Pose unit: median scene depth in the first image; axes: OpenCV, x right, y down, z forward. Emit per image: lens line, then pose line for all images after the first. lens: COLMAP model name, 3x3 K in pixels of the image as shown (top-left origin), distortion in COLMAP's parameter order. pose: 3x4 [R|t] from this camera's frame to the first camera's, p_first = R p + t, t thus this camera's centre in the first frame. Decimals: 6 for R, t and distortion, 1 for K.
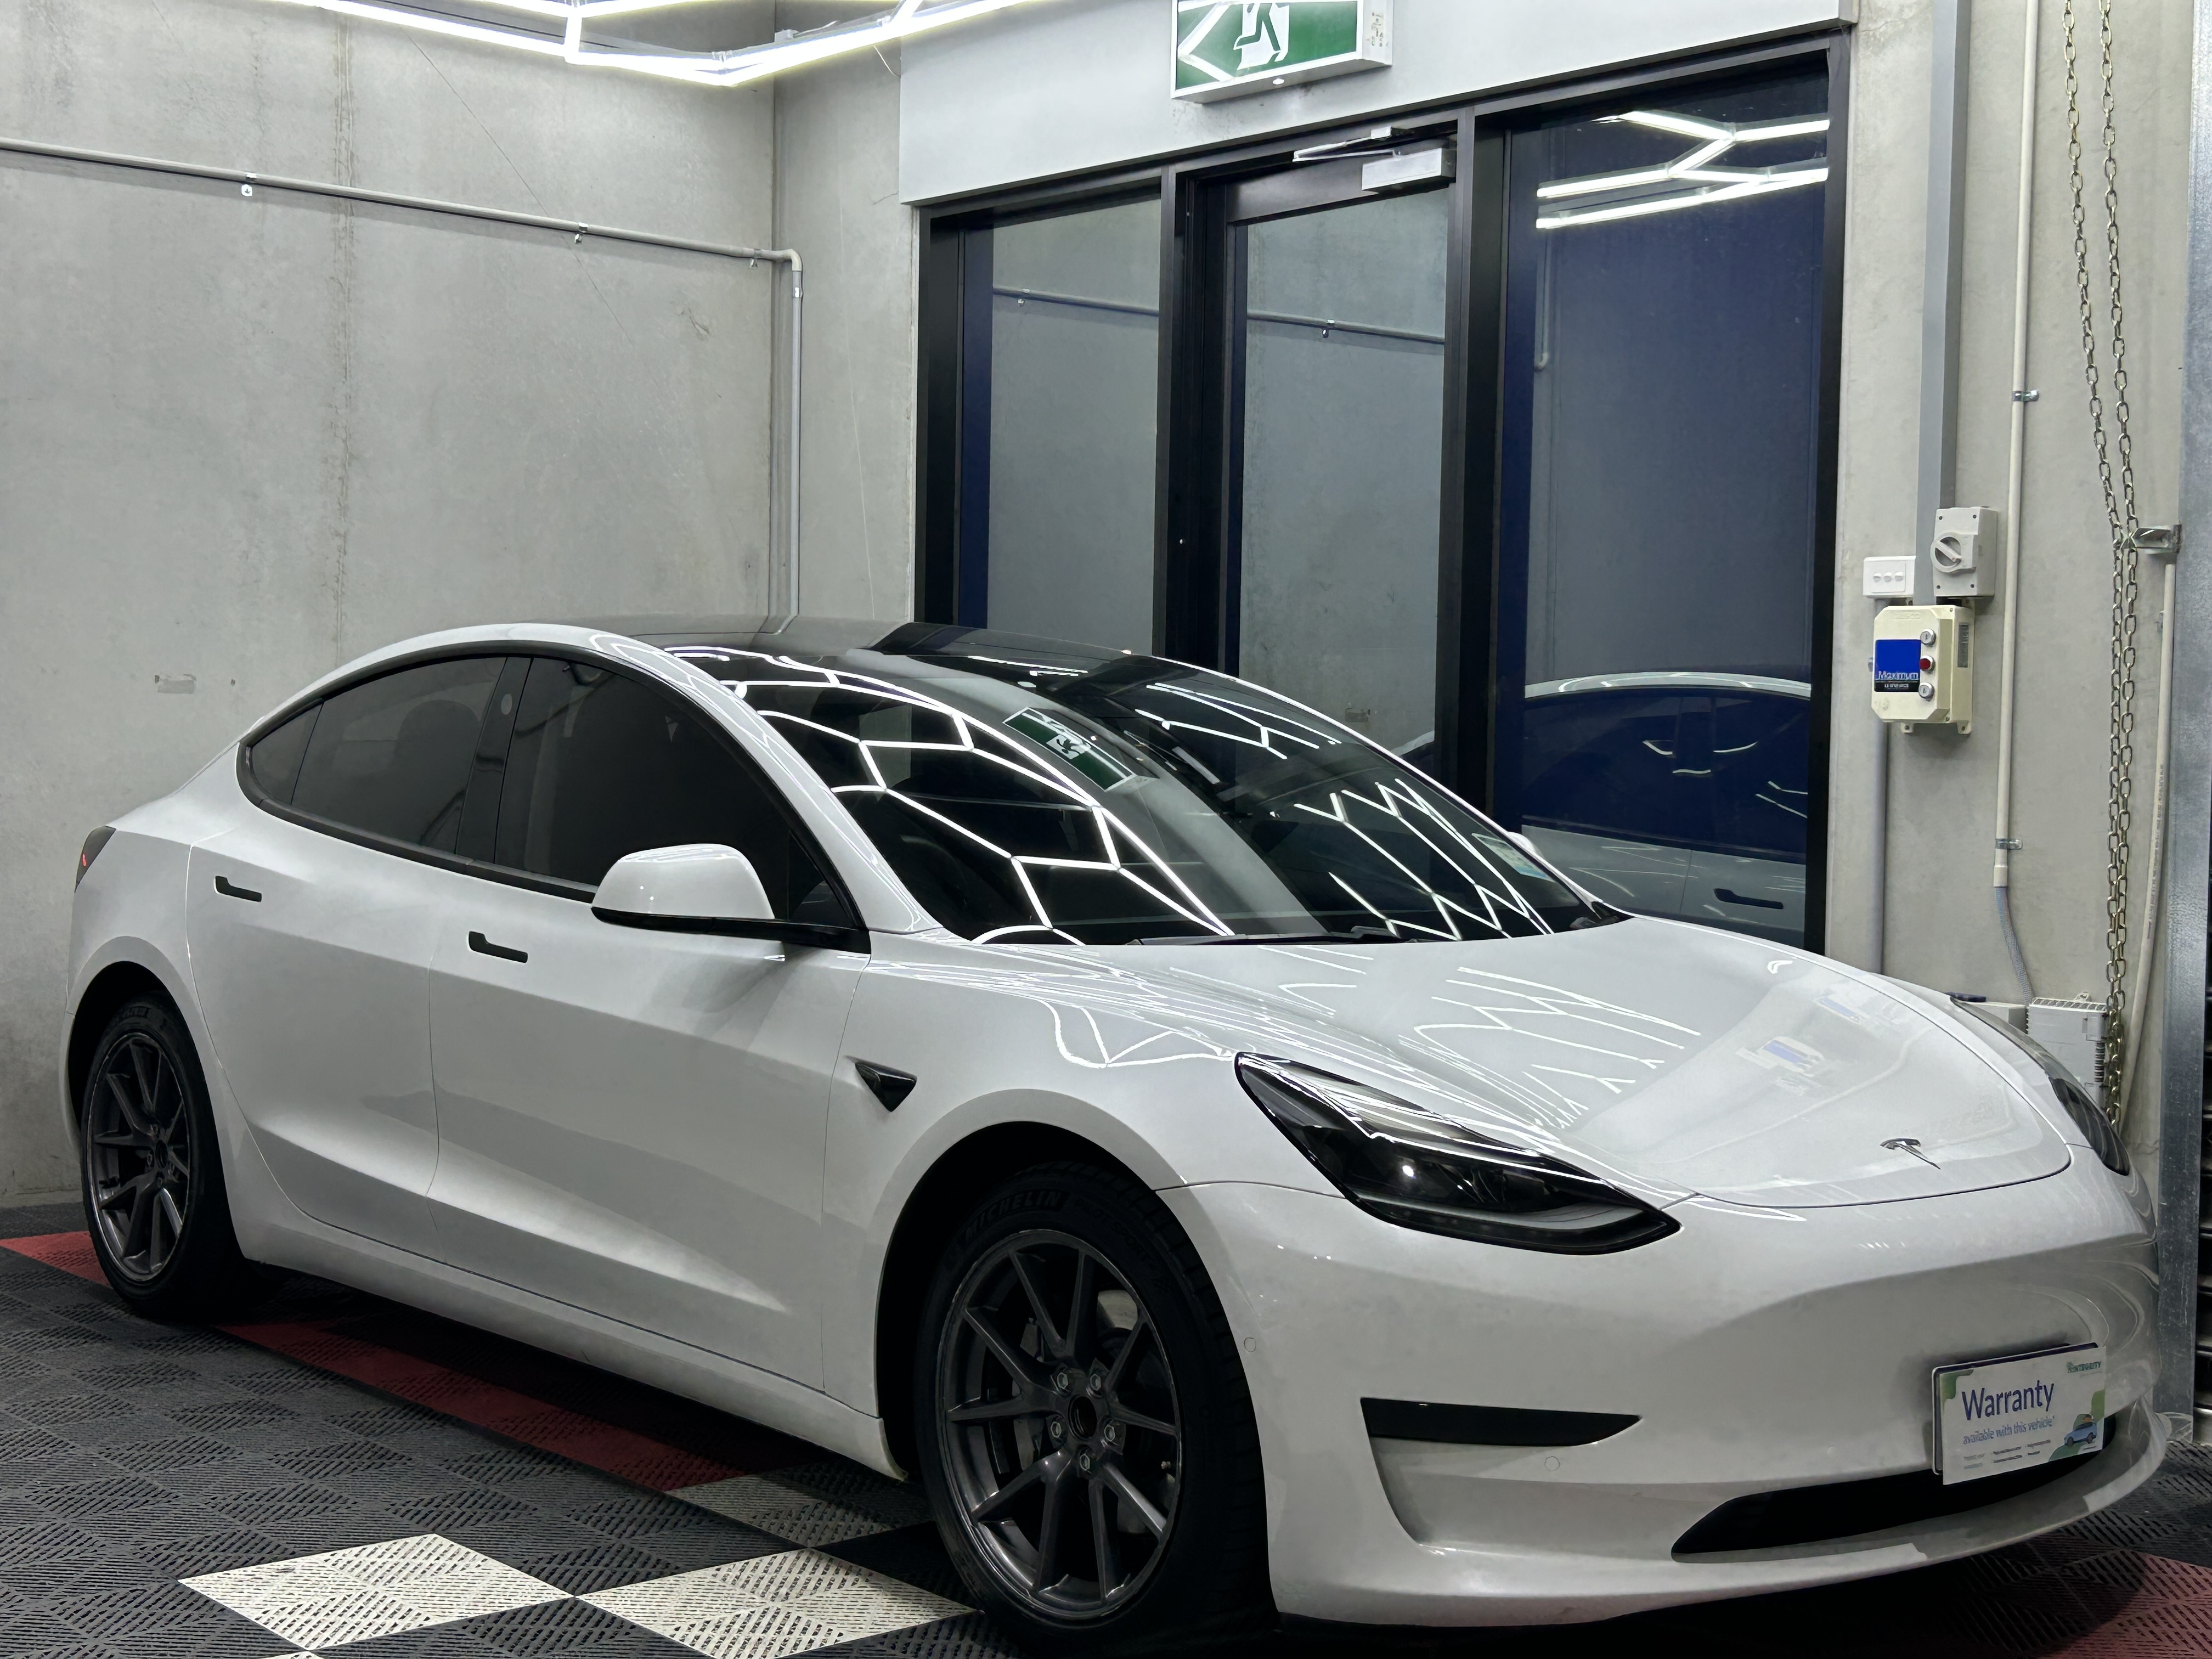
lens RADIAL K [[3082.7, 0, 1102.8], [0, 3082.7, 777.5], [0, 0, 1]] dist [0.059634, 0.000000]
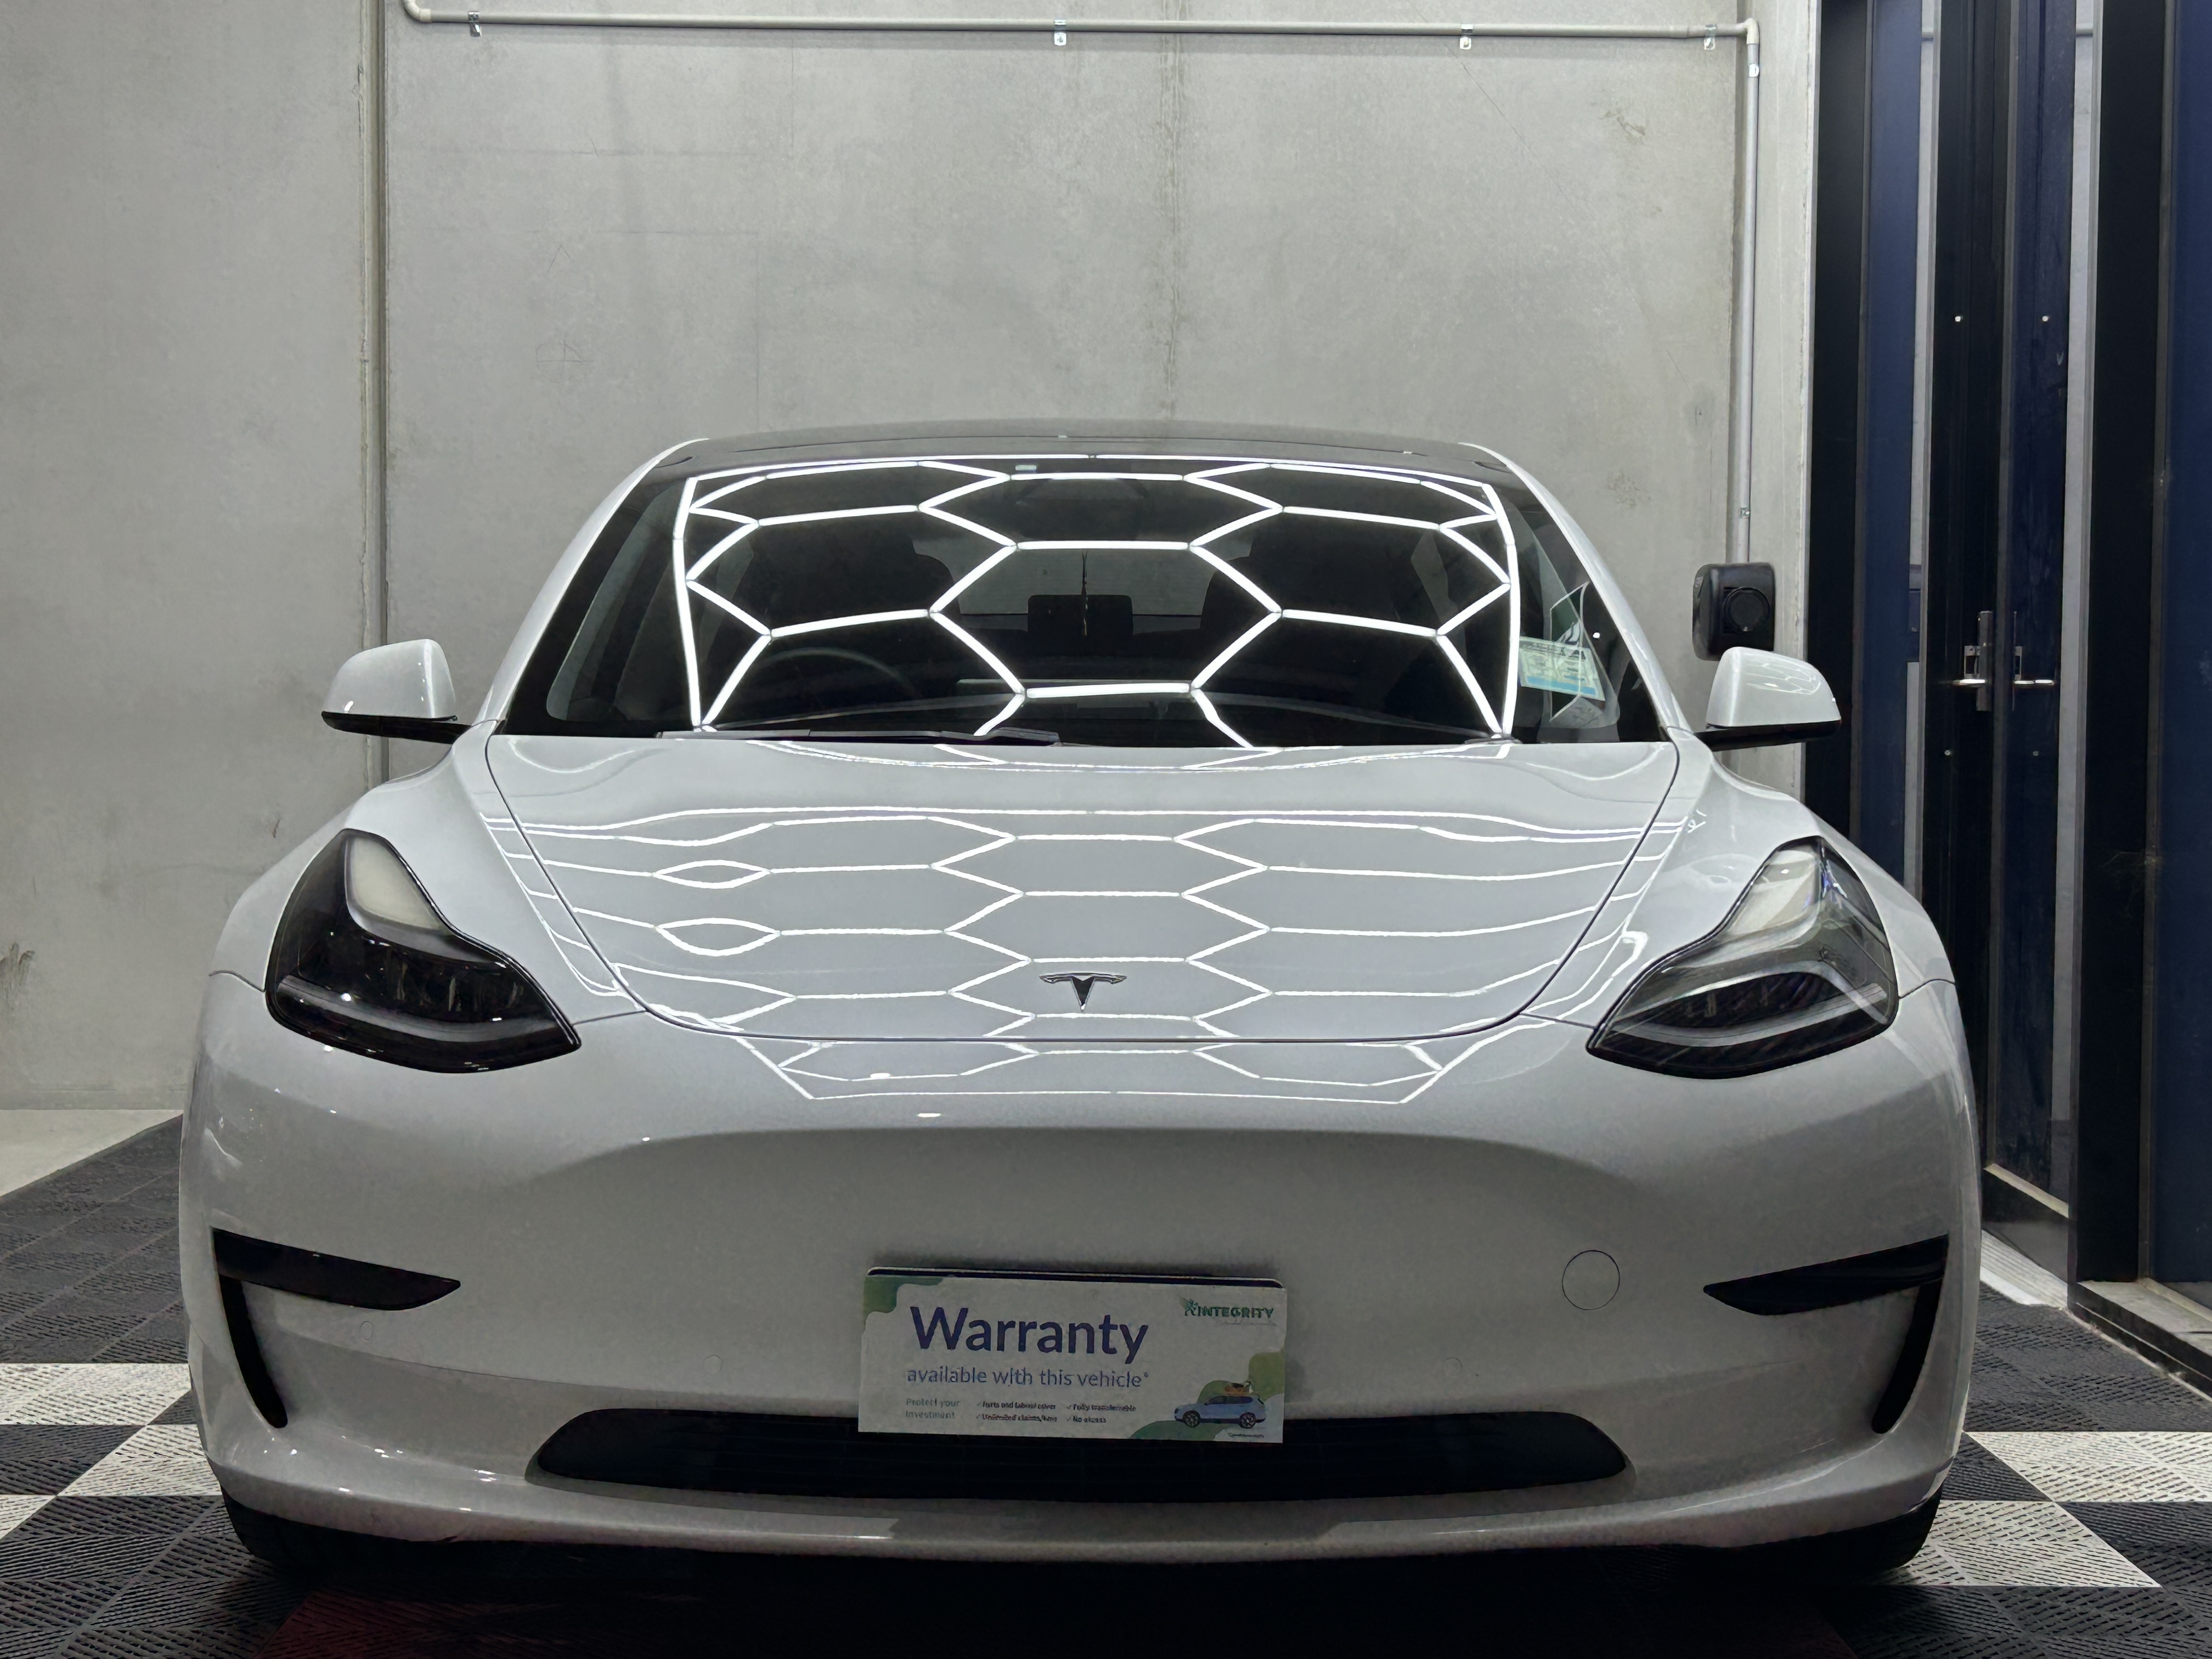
lens RADIAL K [[3418.4, 0, 1086.1], [0, 3418.4, 874.9], [0, 0, 1]] dist [0.086250, 0.000000]
pose [[0.759516, 0.015184, -0.650311, 0.517816], [-0.003787, 0.999814, 0.018922, 0.054103], [0.650477, -0.011908, 0.759433, 0.278648]]
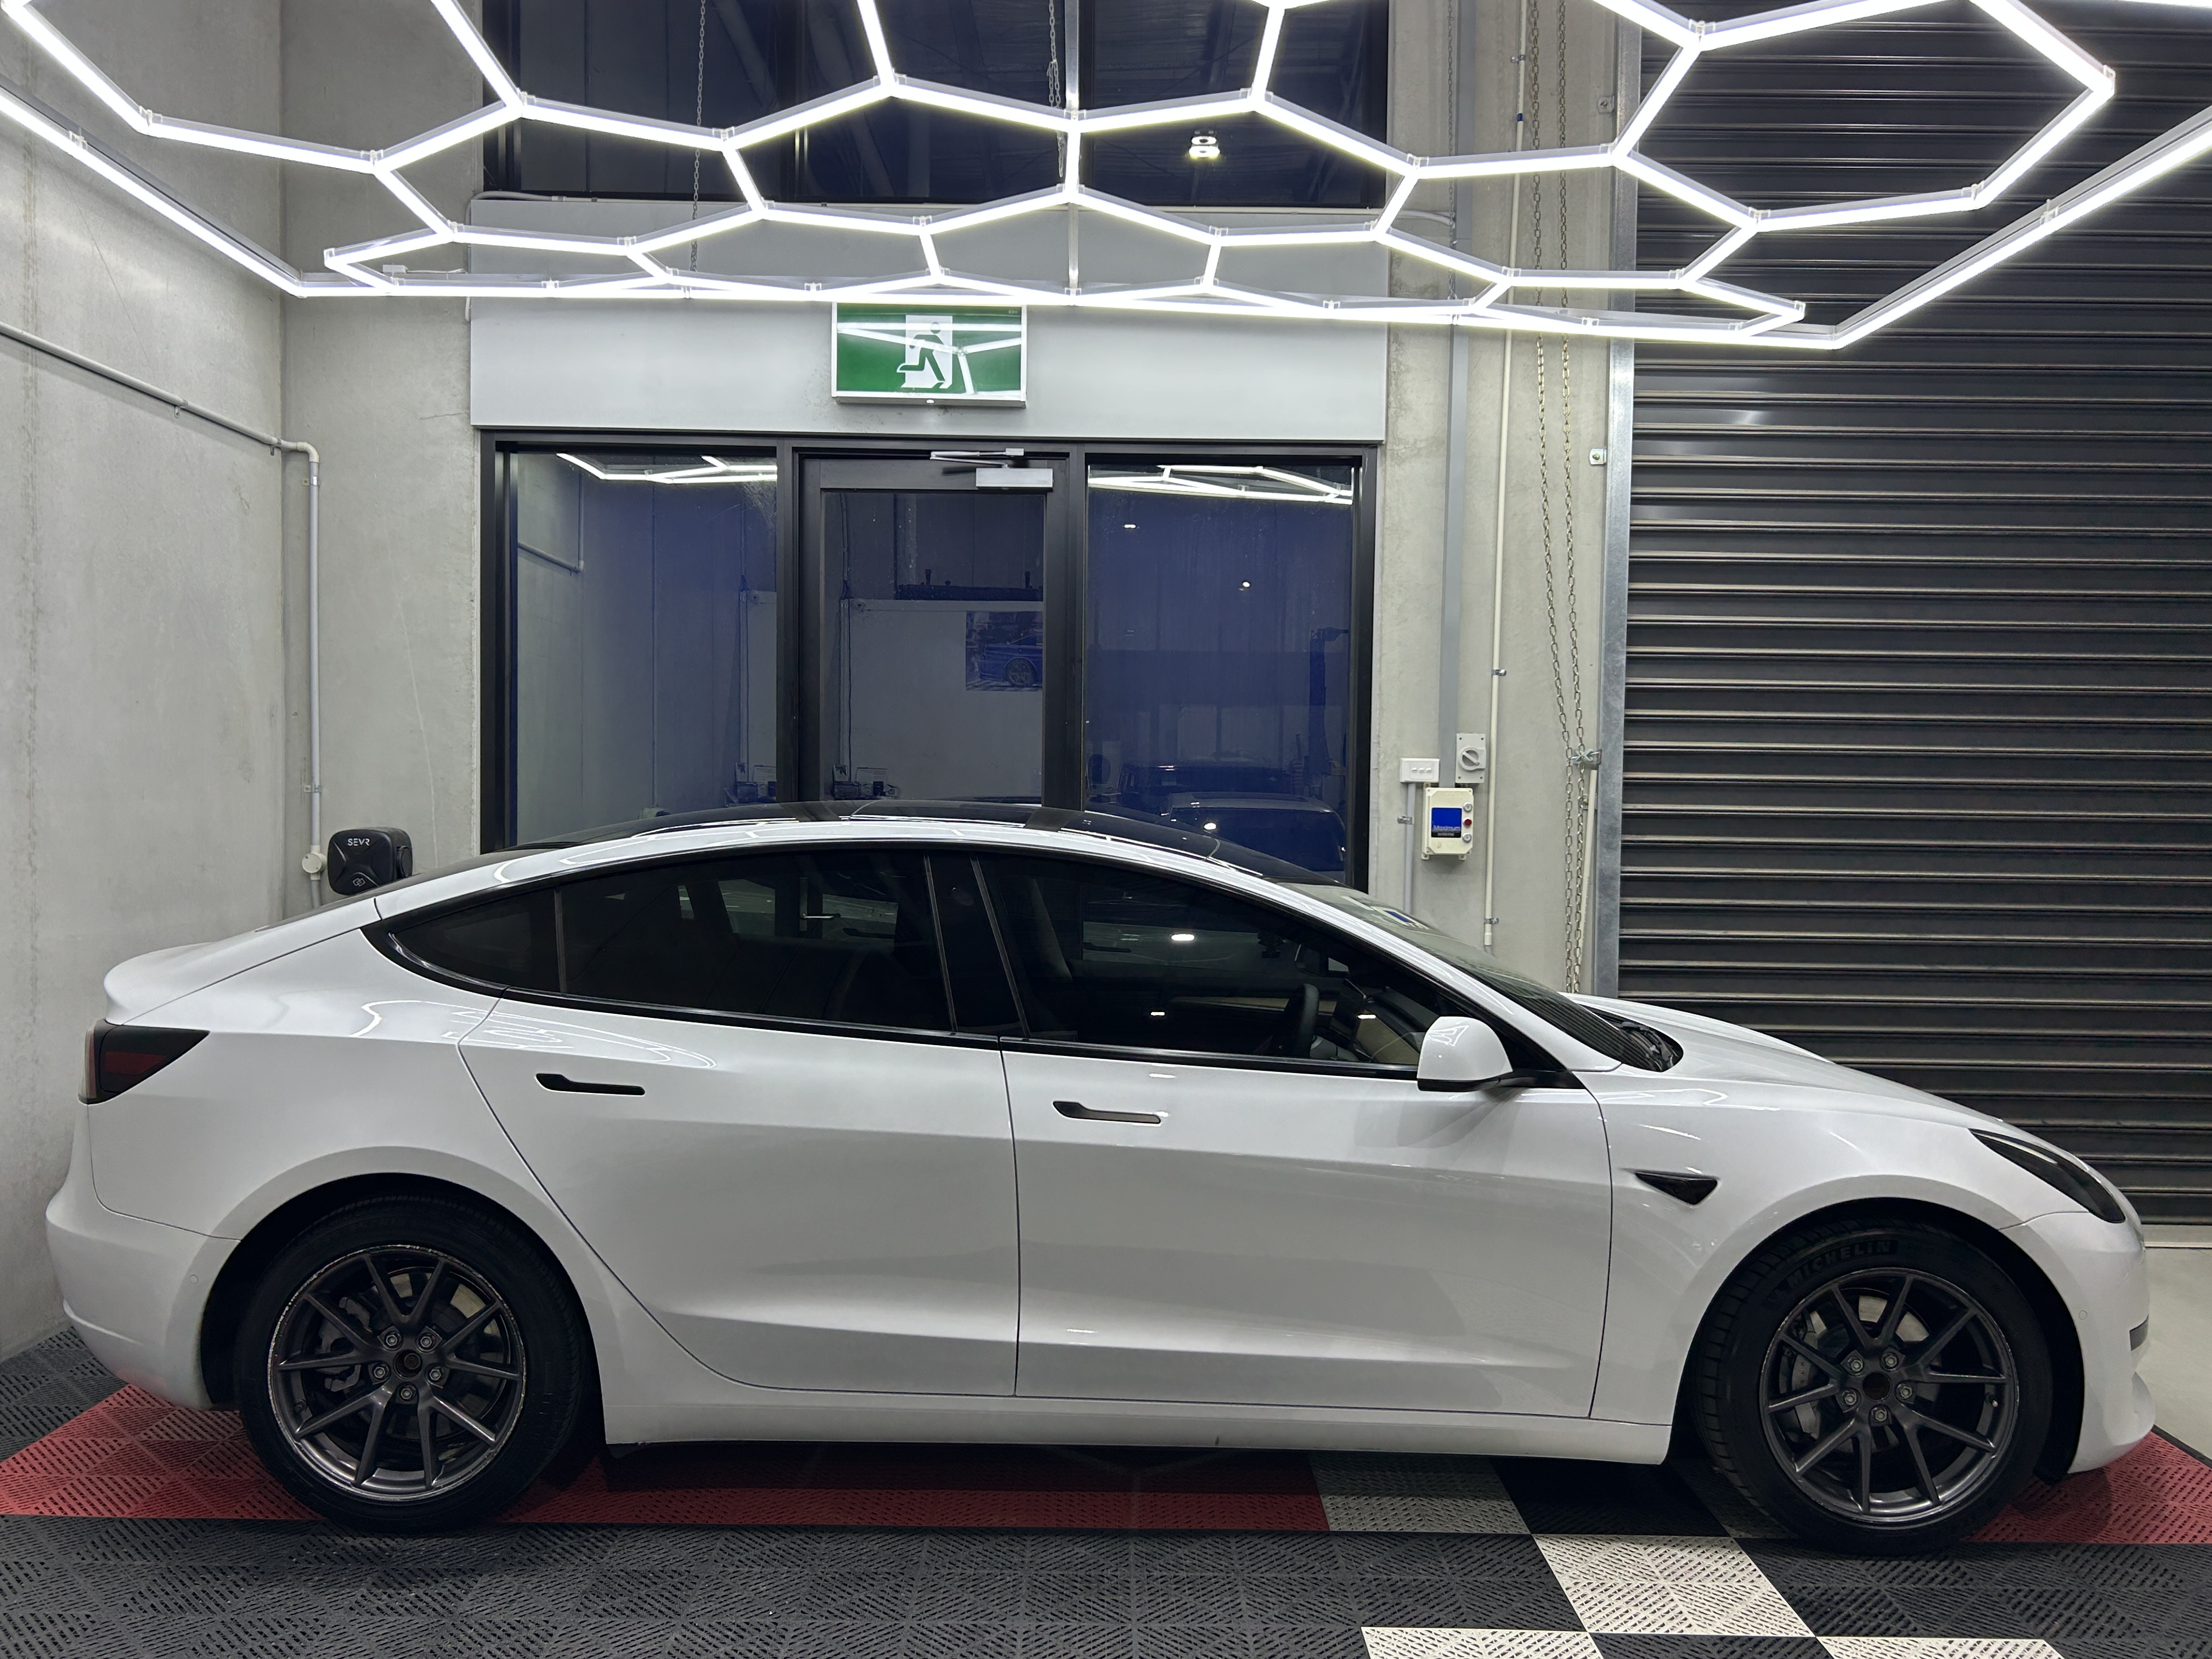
lens RADIAL K [[1780.1, 0, 1109.6], [0, 1780.1, 799.0], [0, 0, 1]] dist [0.040650, -0.021329]
pose [[0.646519, -0.016533, 0.762718, -0.604464], [0.010047, 0.999863, 0.013157, -0.062272], [-0.762831, -0.000843, 0.646597, 0.480345]]
